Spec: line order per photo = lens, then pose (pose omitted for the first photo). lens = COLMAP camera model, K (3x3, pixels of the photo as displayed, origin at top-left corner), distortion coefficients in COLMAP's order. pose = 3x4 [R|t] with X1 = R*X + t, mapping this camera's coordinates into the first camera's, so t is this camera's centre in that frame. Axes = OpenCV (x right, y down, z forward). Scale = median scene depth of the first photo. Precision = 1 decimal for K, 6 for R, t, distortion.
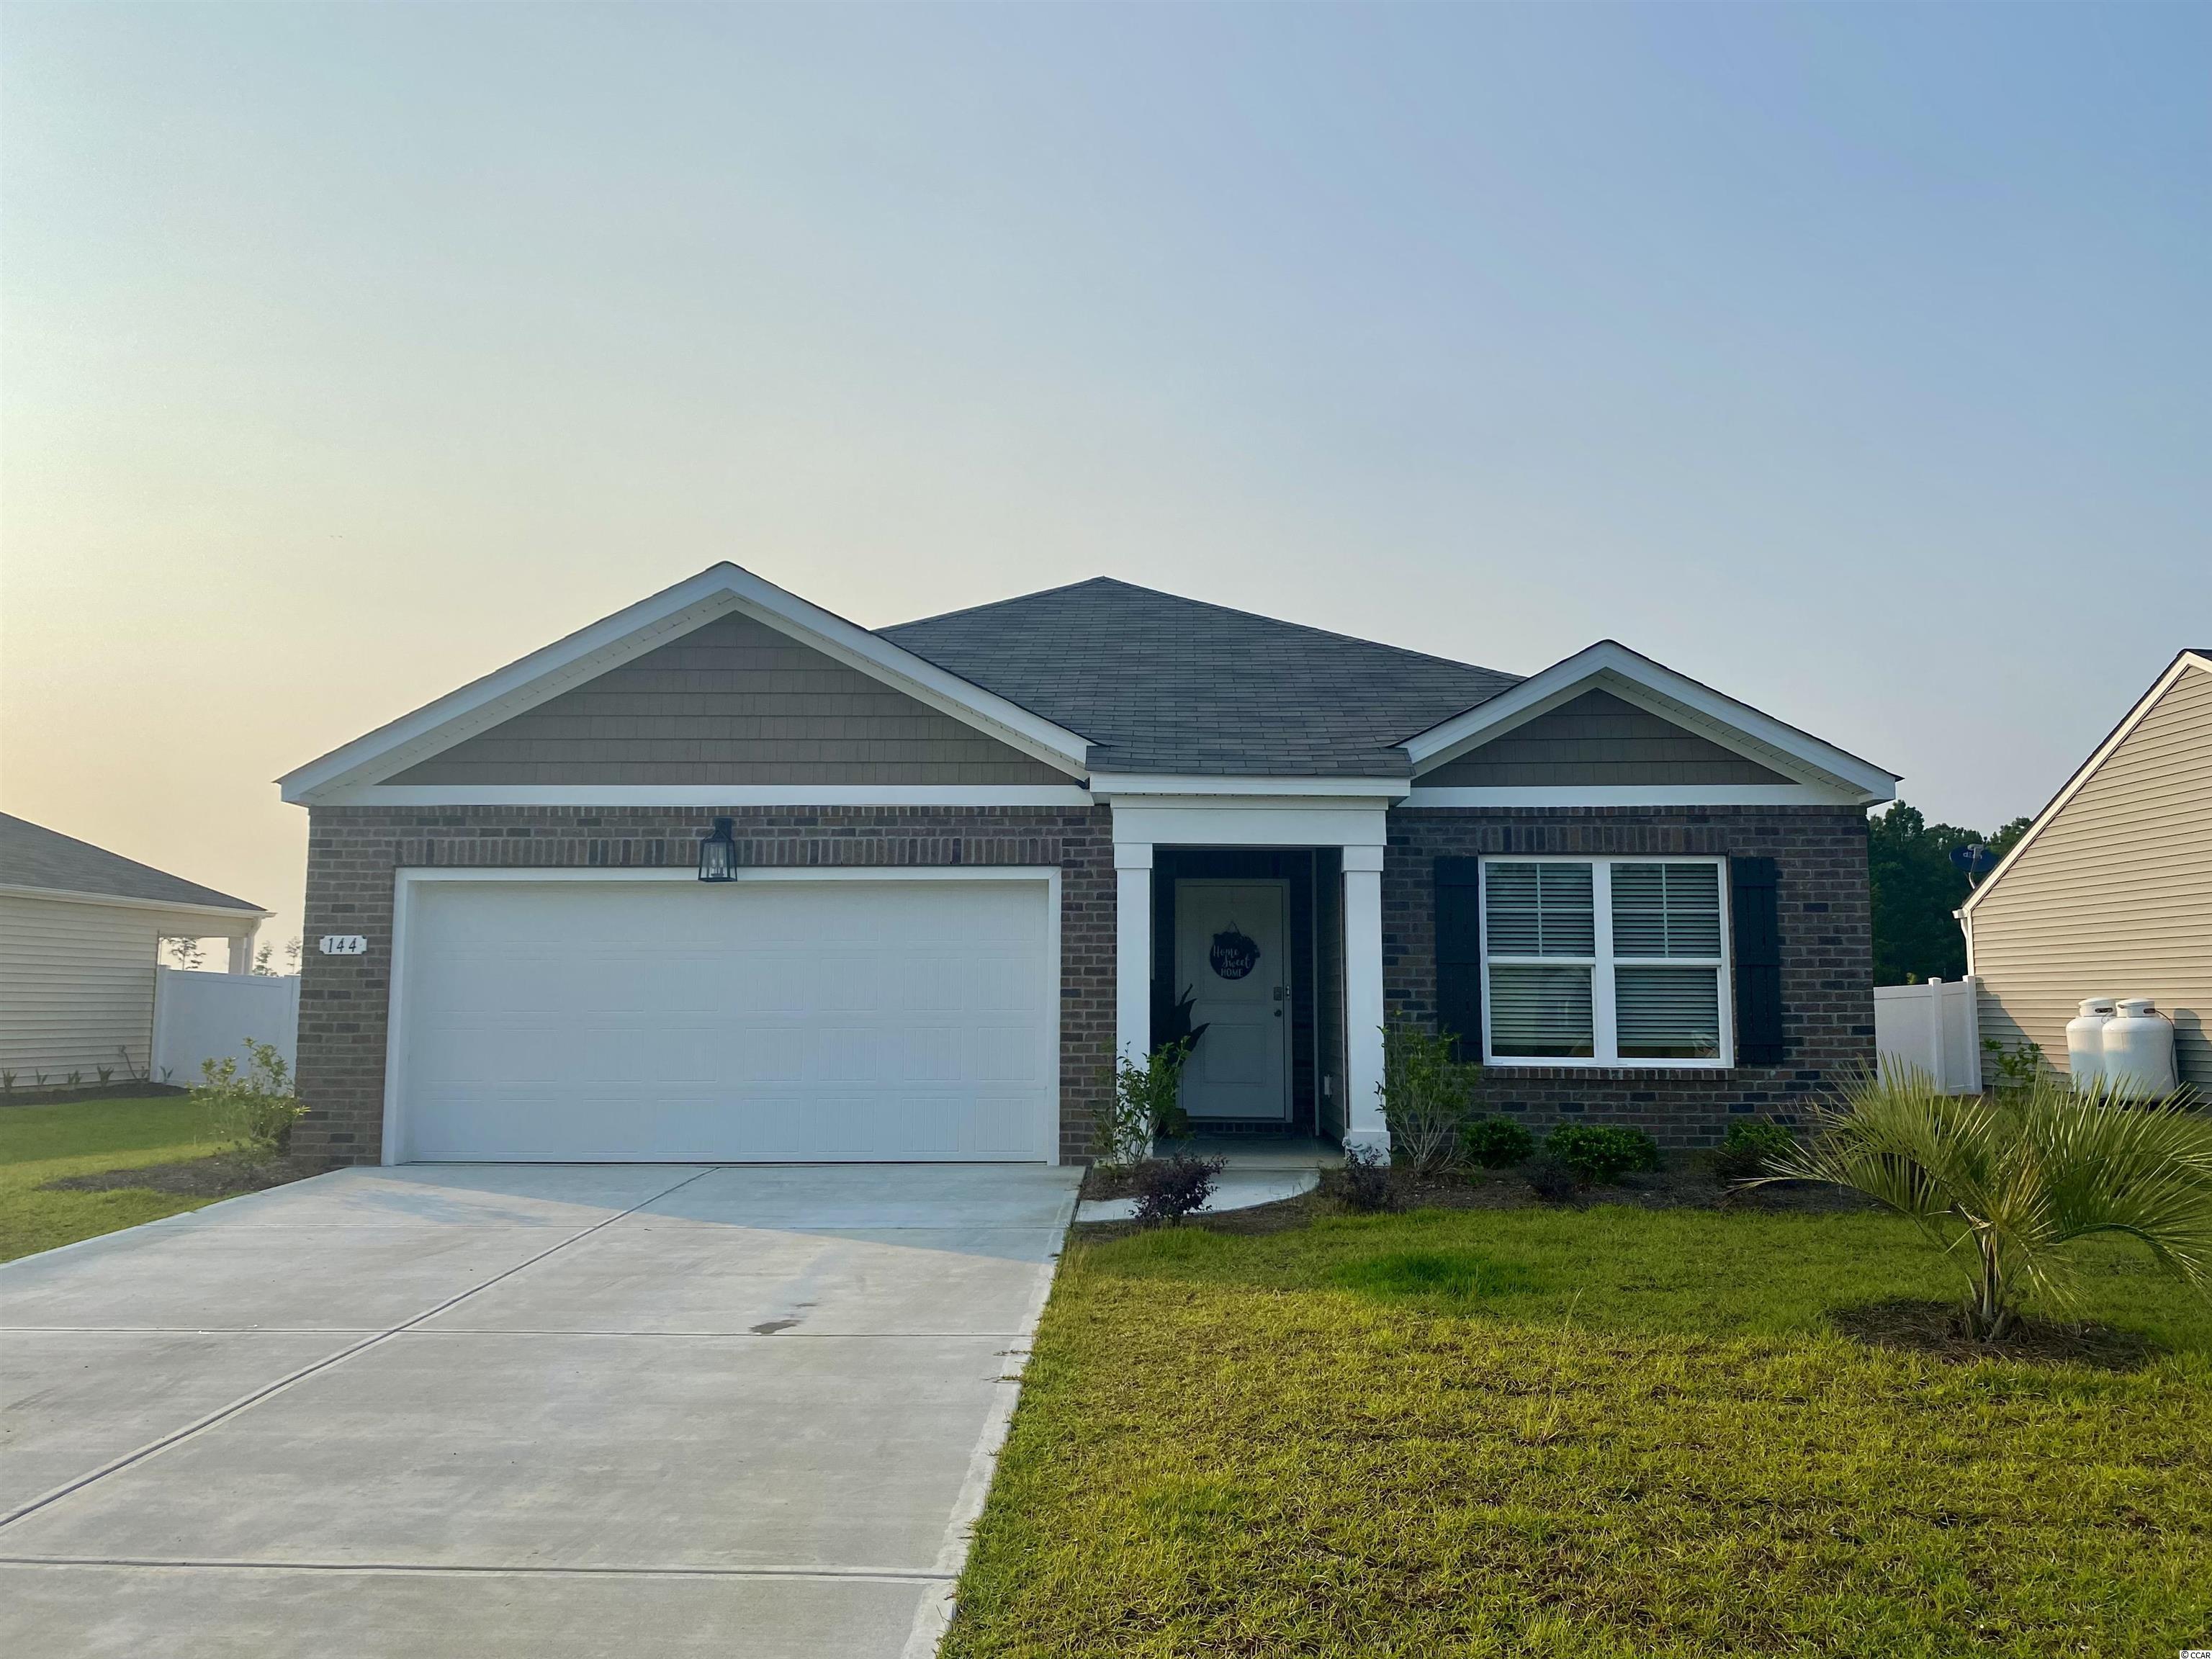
lens RADIAL K [[1672.9, 0, 1106.0], [0, 1672.9, 829.5], [0, 0, 1]] dist [0.138074, -0.328711]
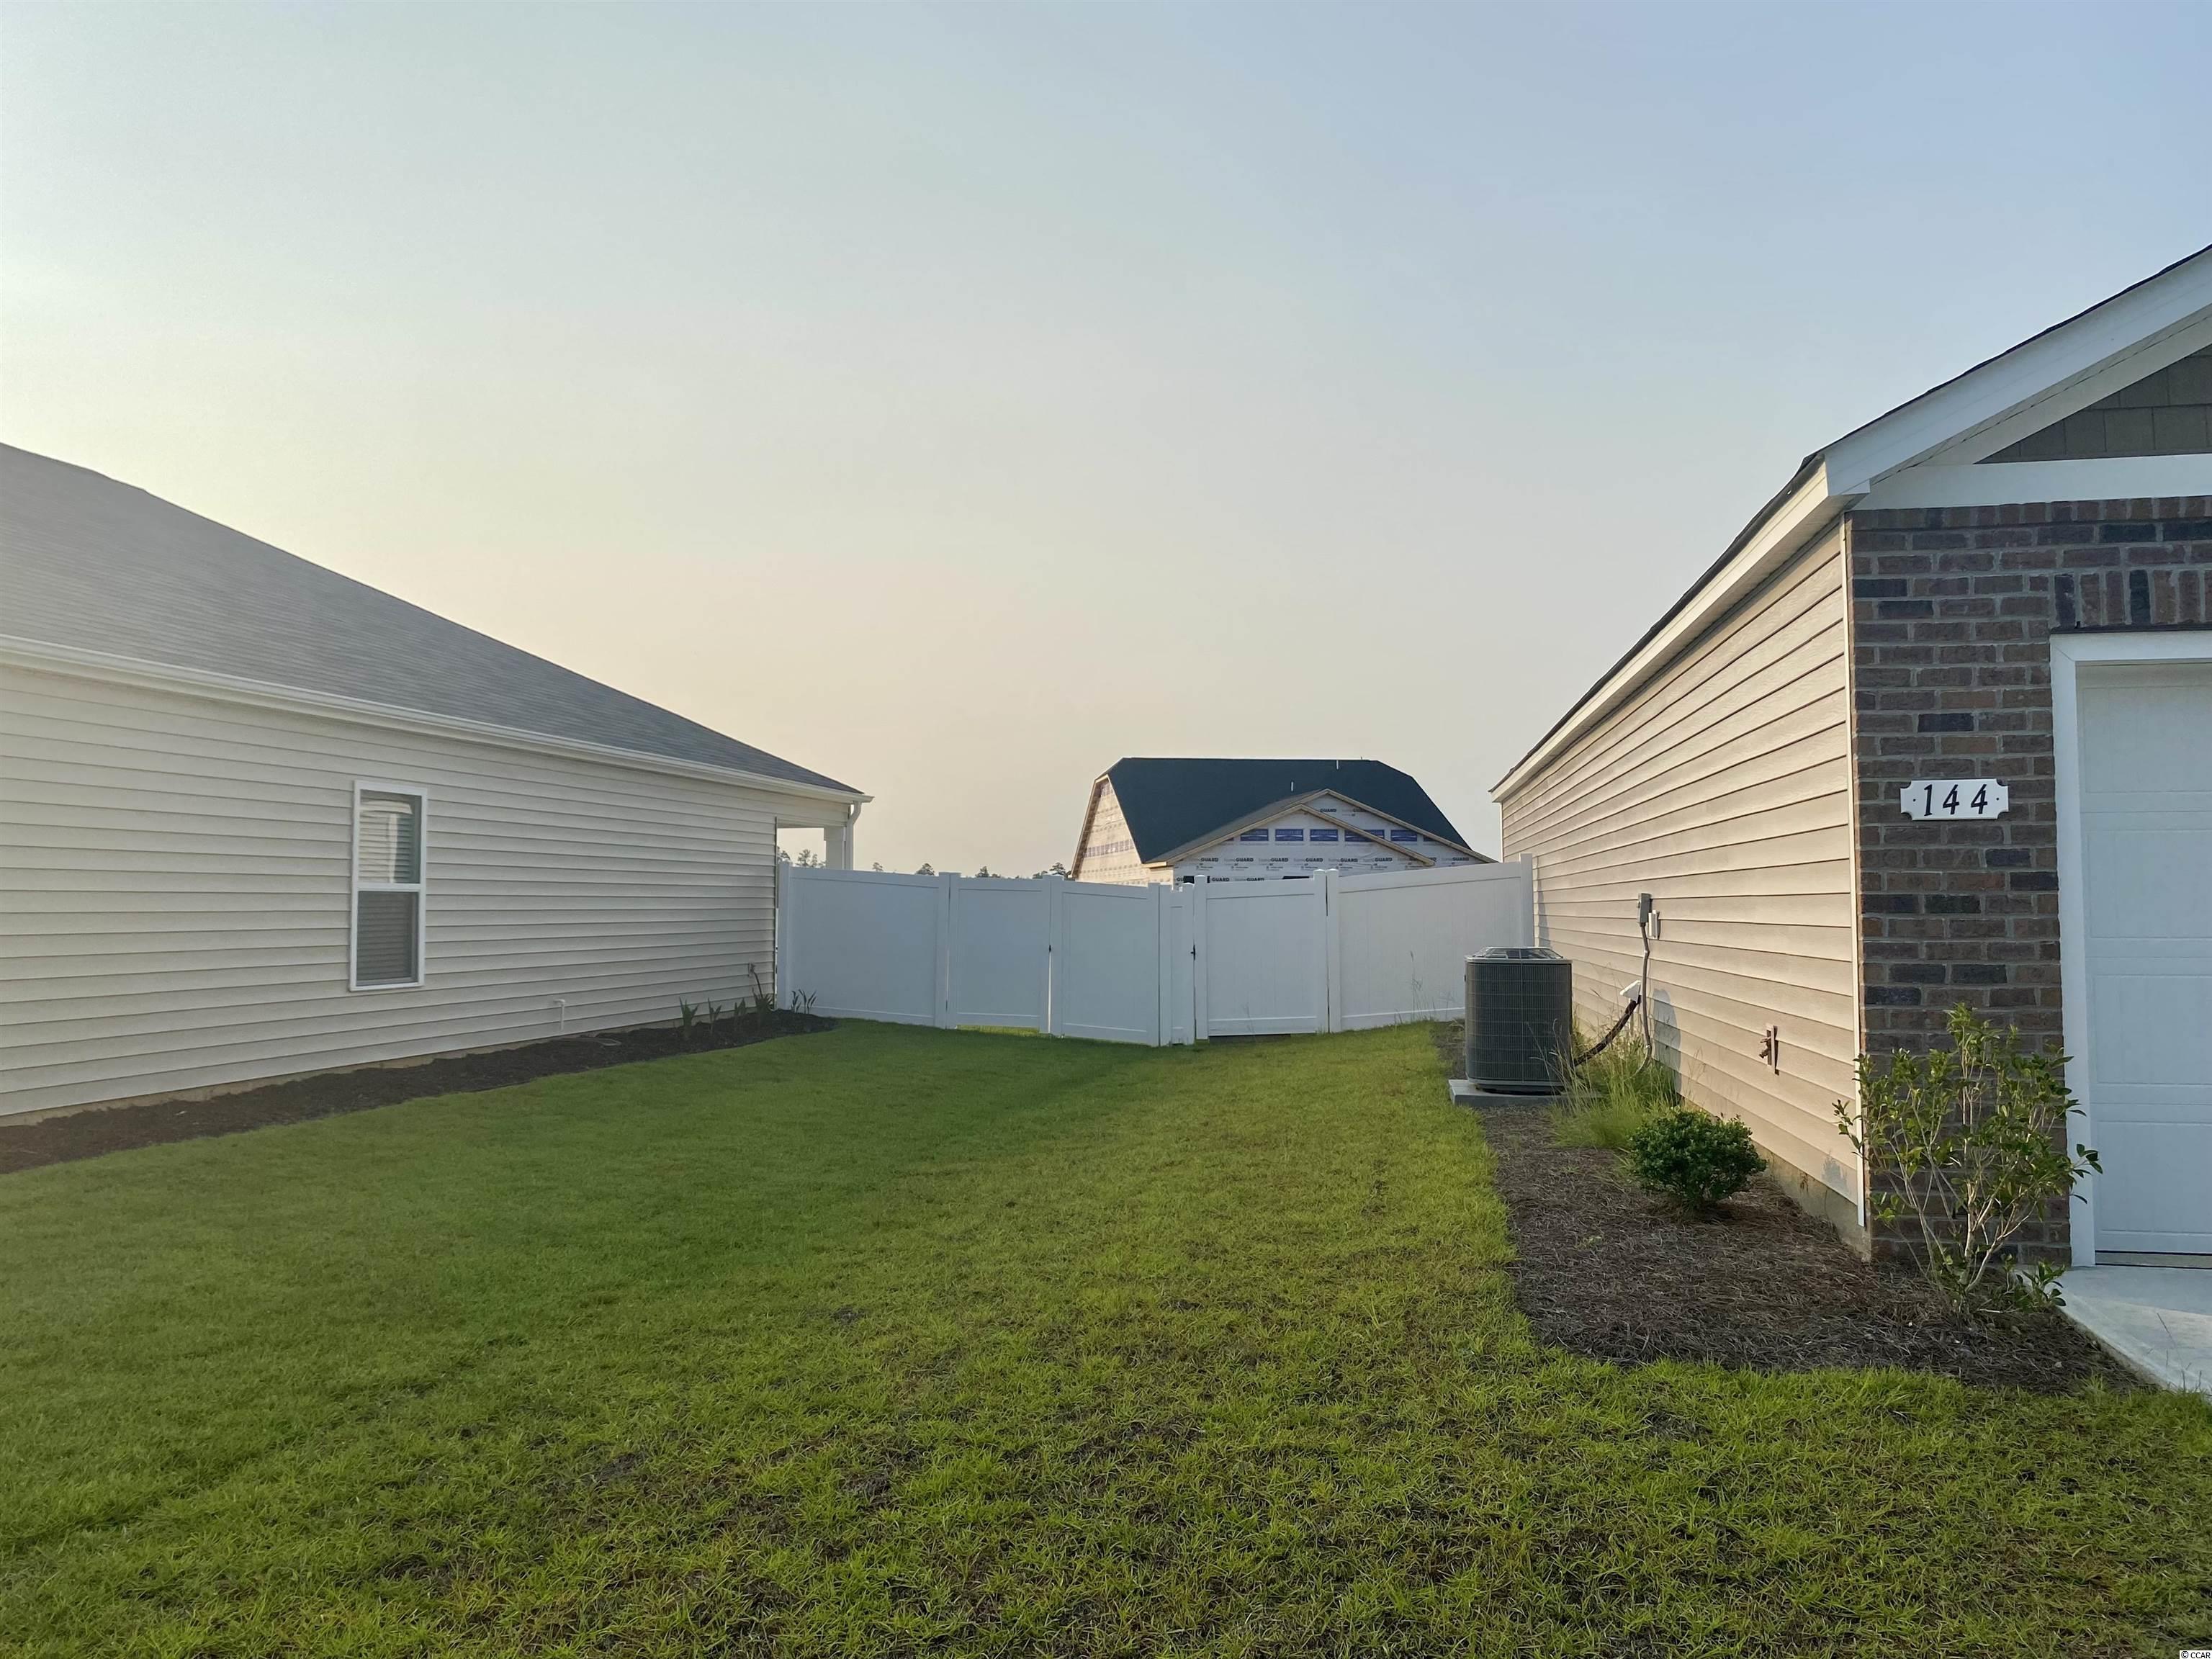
lens RADIAL K [[1705.7, 0, 1100.3], [0, 1705.7, 825.2], [0, 0, 1]] dist [0.100142, -0.137187]
pose [[0.989421, -0.011788, -0.144596, -0.613245], [0.020255, 0.998156, 0.057227, 0.042562], [0.143654, -0.059550, 0.987835, 0.486404]]
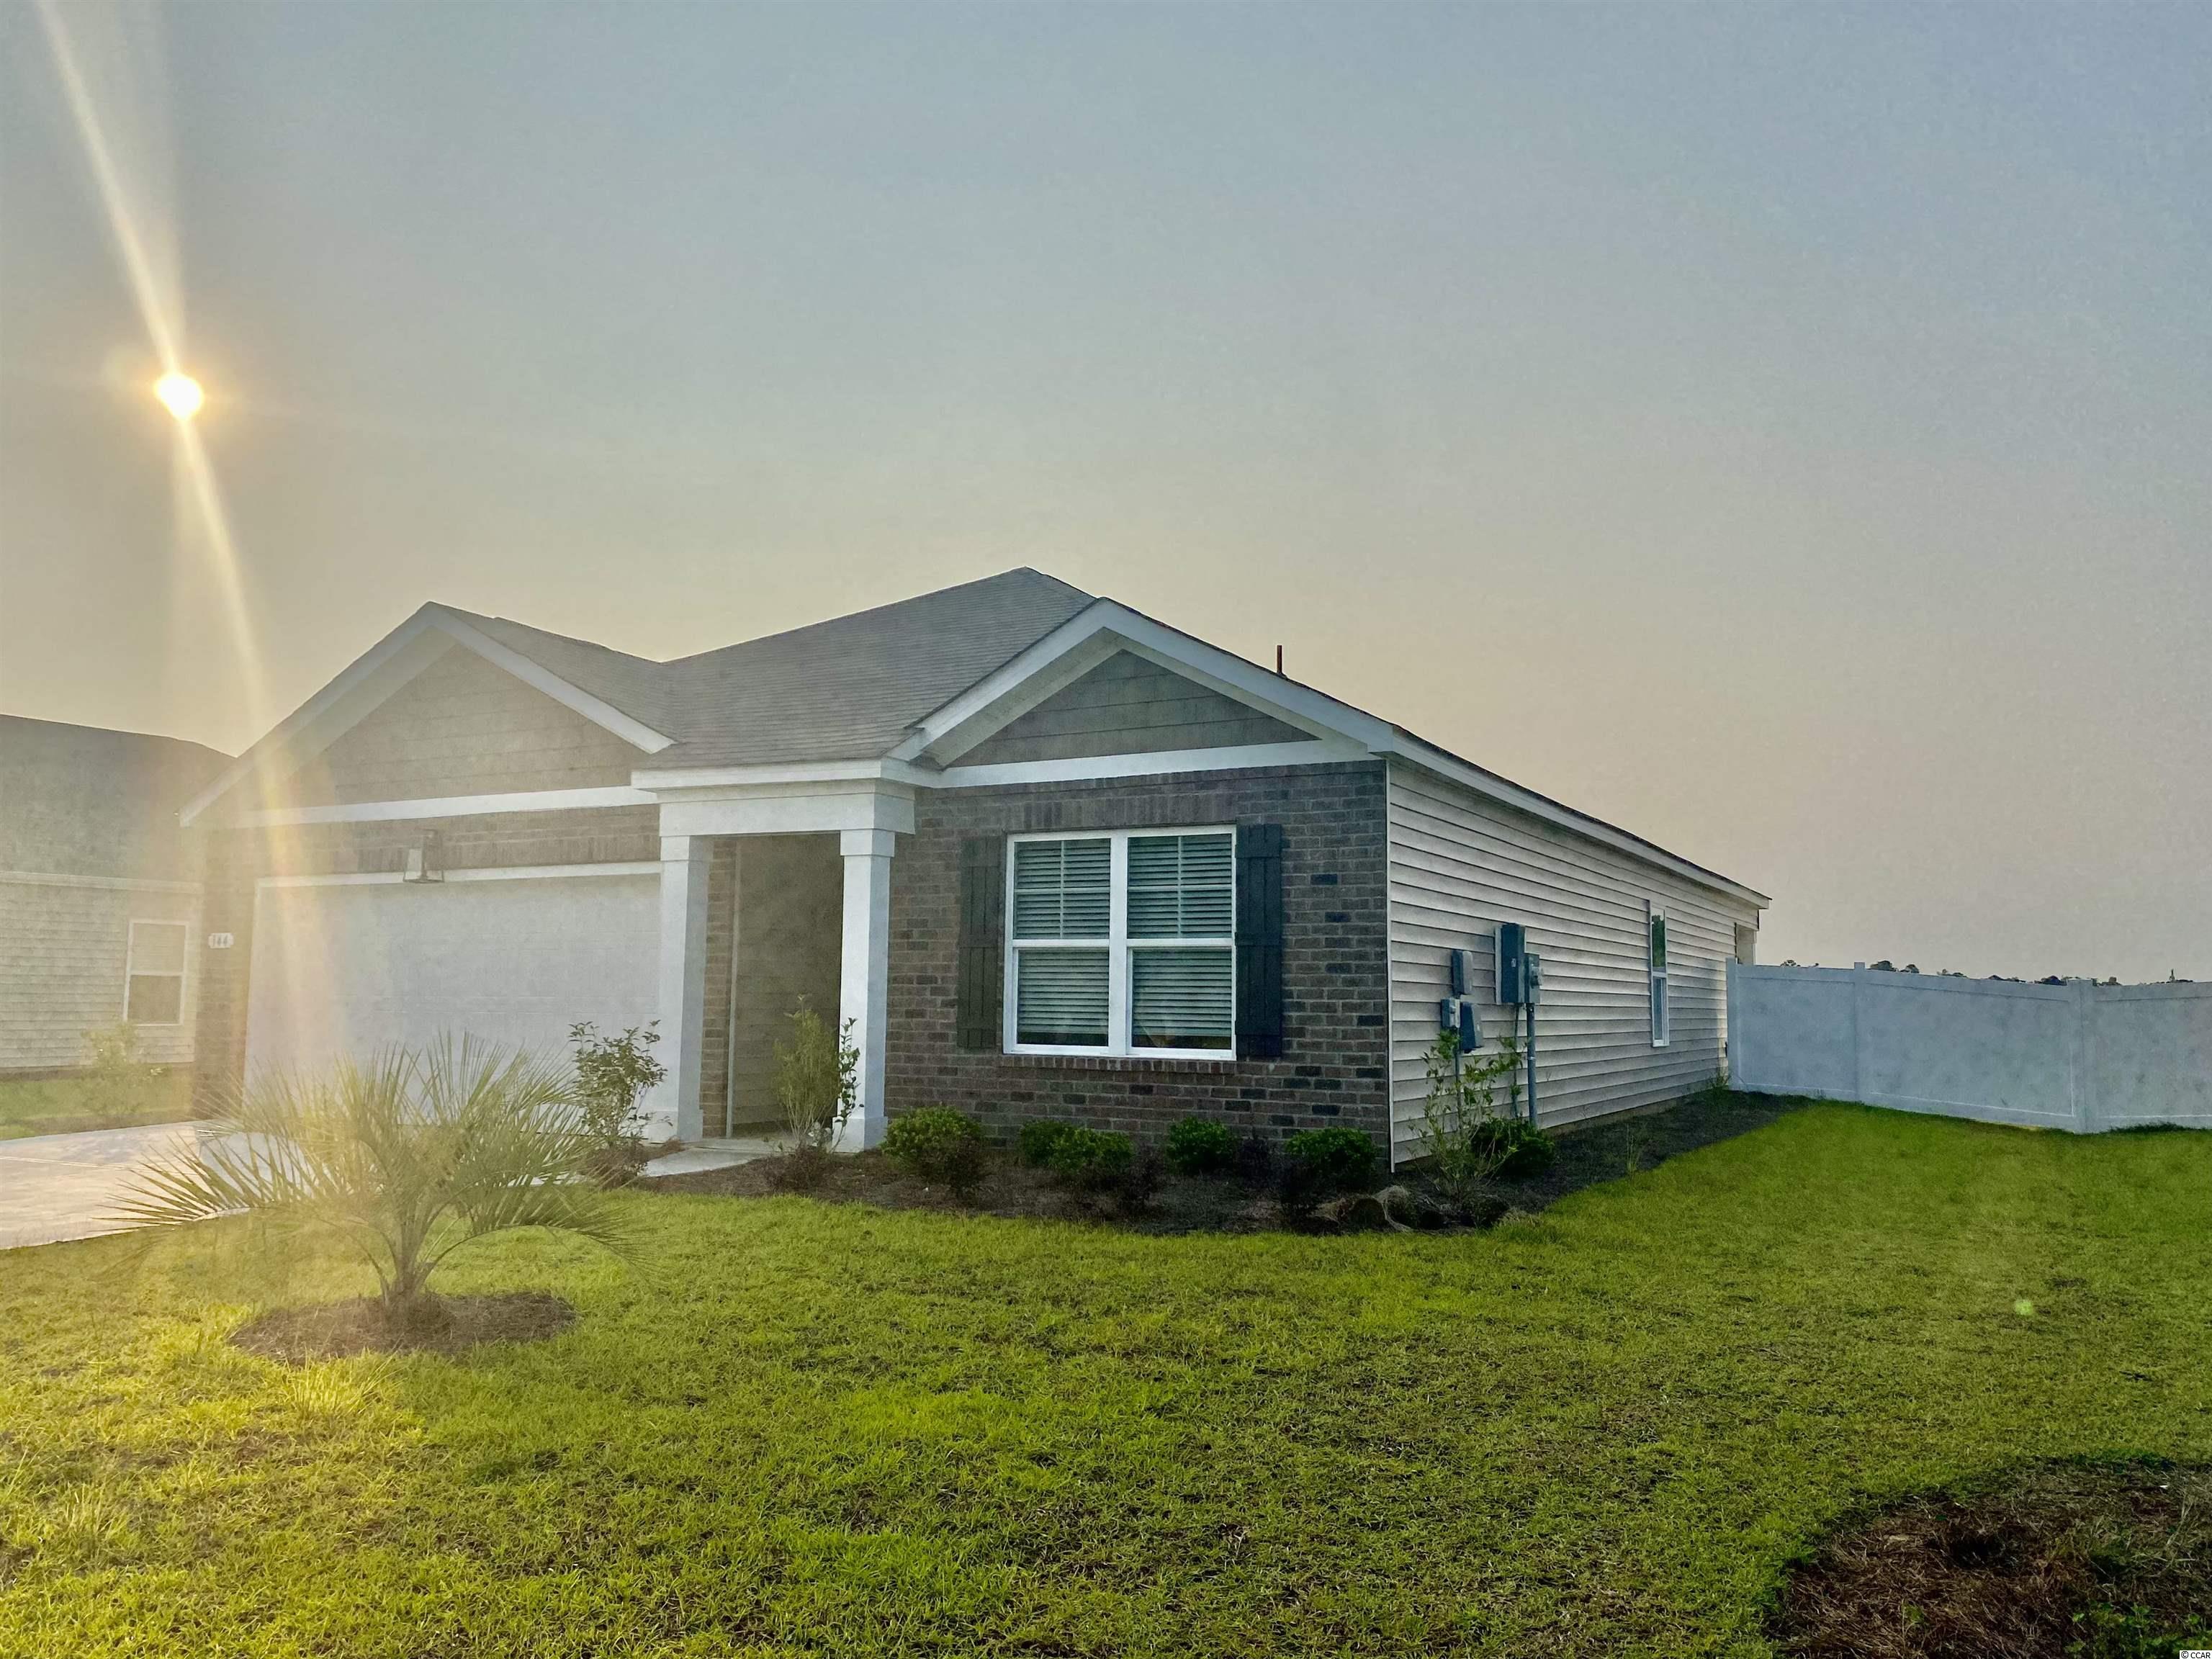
lens RADIAL K [[1705.7, 0, 1100.3], [0, 1705.7, 825.2], [0, 0, 1]] dist [0.100142, -0.137187]
pose [[0.884206, -0.040296, -0.465356, 0.725746], [0.040649, 0.999130, -0.009280, 0.021307], [0.465325, -0.010710, 0.885075, 0.164929]]
